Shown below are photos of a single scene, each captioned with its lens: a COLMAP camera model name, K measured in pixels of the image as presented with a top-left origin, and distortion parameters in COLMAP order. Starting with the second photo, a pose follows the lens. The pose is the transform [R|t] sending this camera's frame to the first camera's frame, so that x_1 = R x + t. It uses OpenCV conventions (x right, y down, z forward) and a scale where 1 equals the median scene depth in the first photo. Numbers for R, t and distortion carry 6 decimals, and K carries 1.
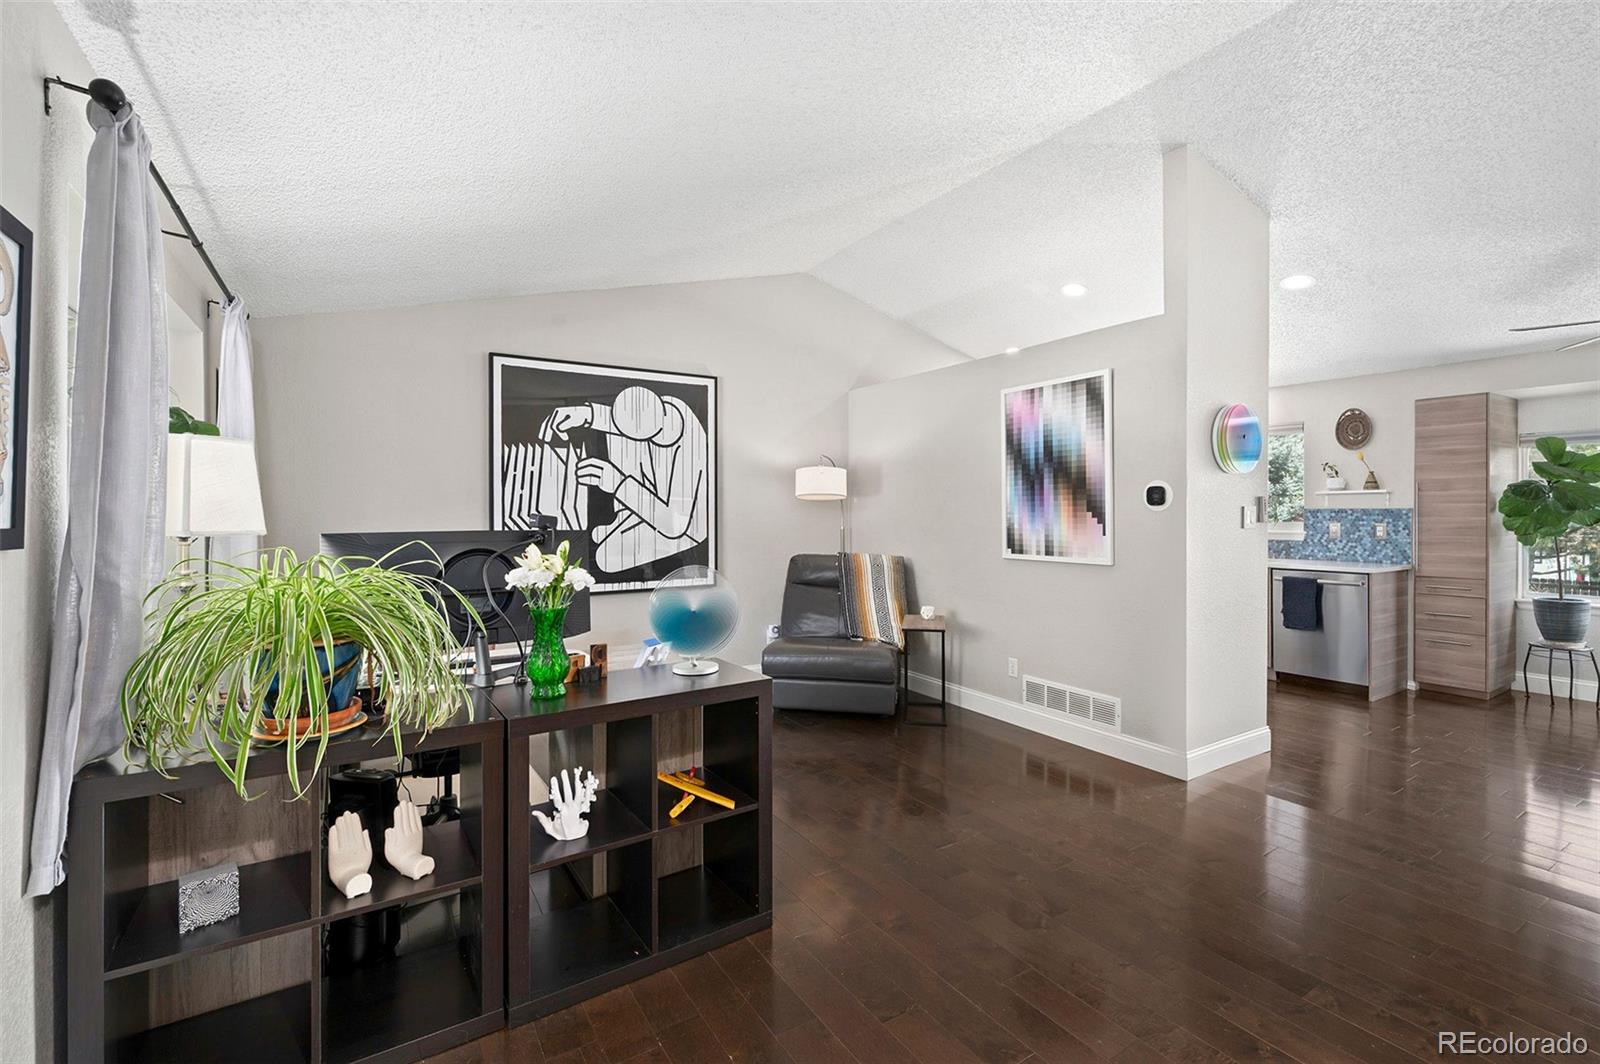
lens RADIAL K [[694.7, 0, 801.9], [0, 694.7, 509.5], [0, 0, 1]] dist [-0.011960, -0.000099]
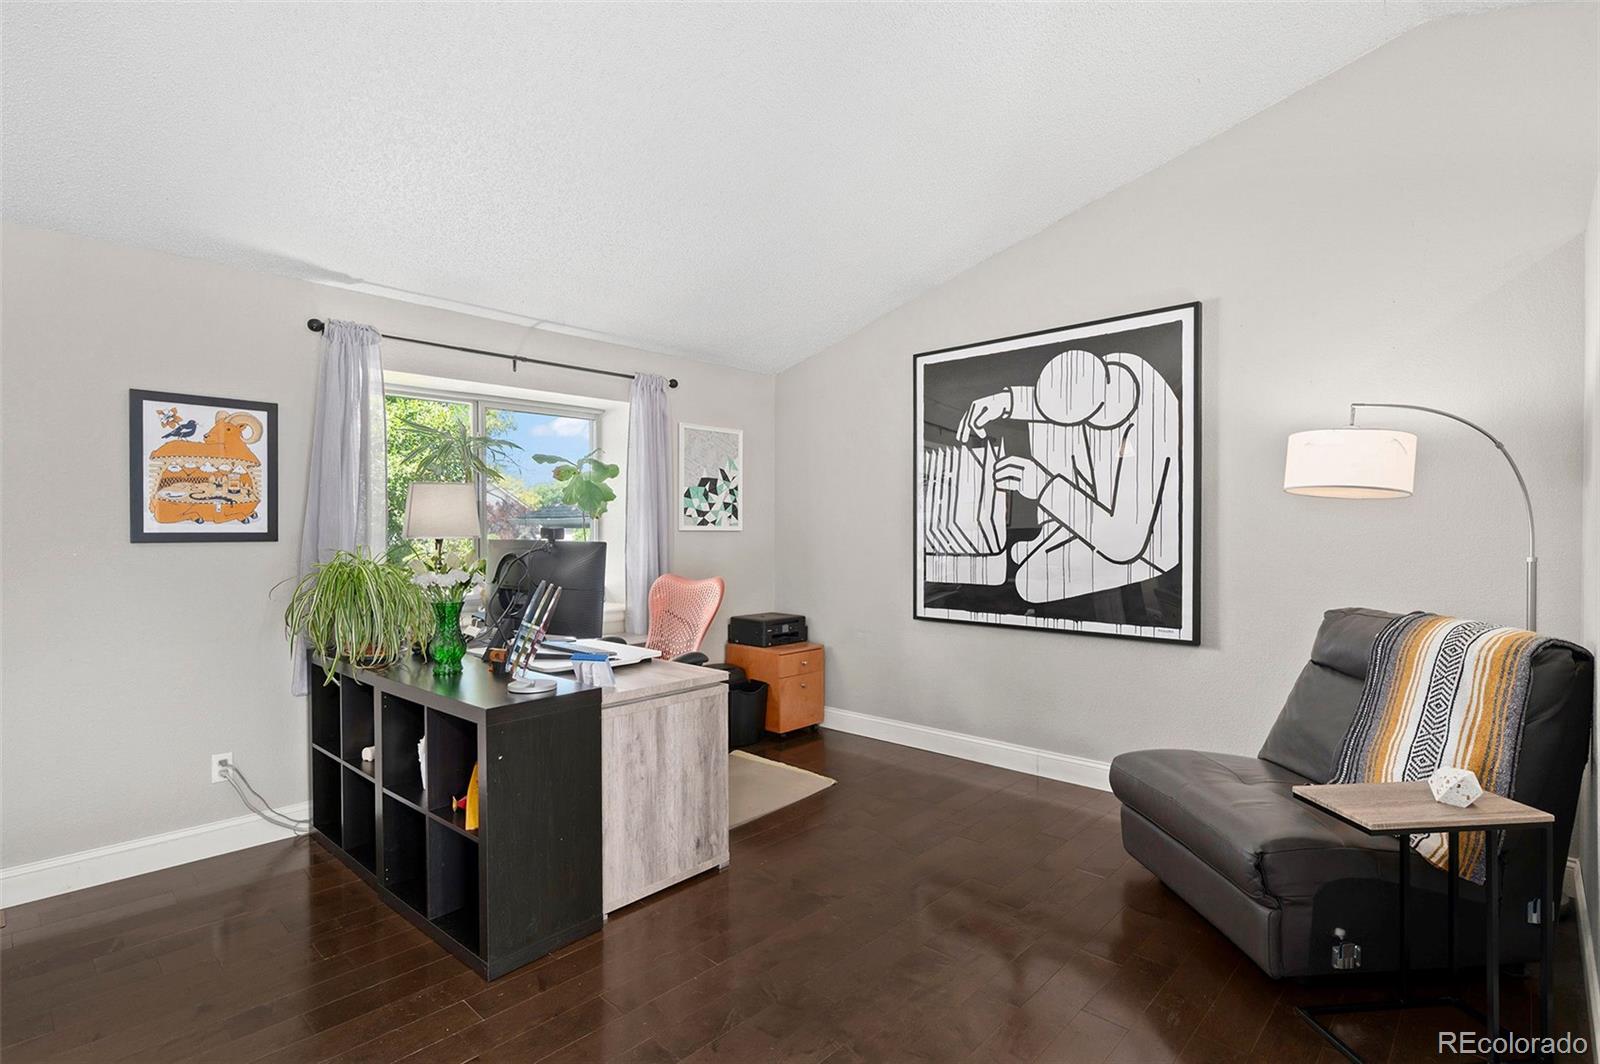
lens RADIAL K [[787.9, 0, 800.0], [0, 787.9, 532.0], [0, 0, 1]] dist [0.000377, 0.000007]
pose [[0.259876, 0.008074, -0.965608, 0.497909], [0.006723, 0.999926, 0.010170, 0.001764], [0.965618, -0.009134, 0.259803, 0.524410]]
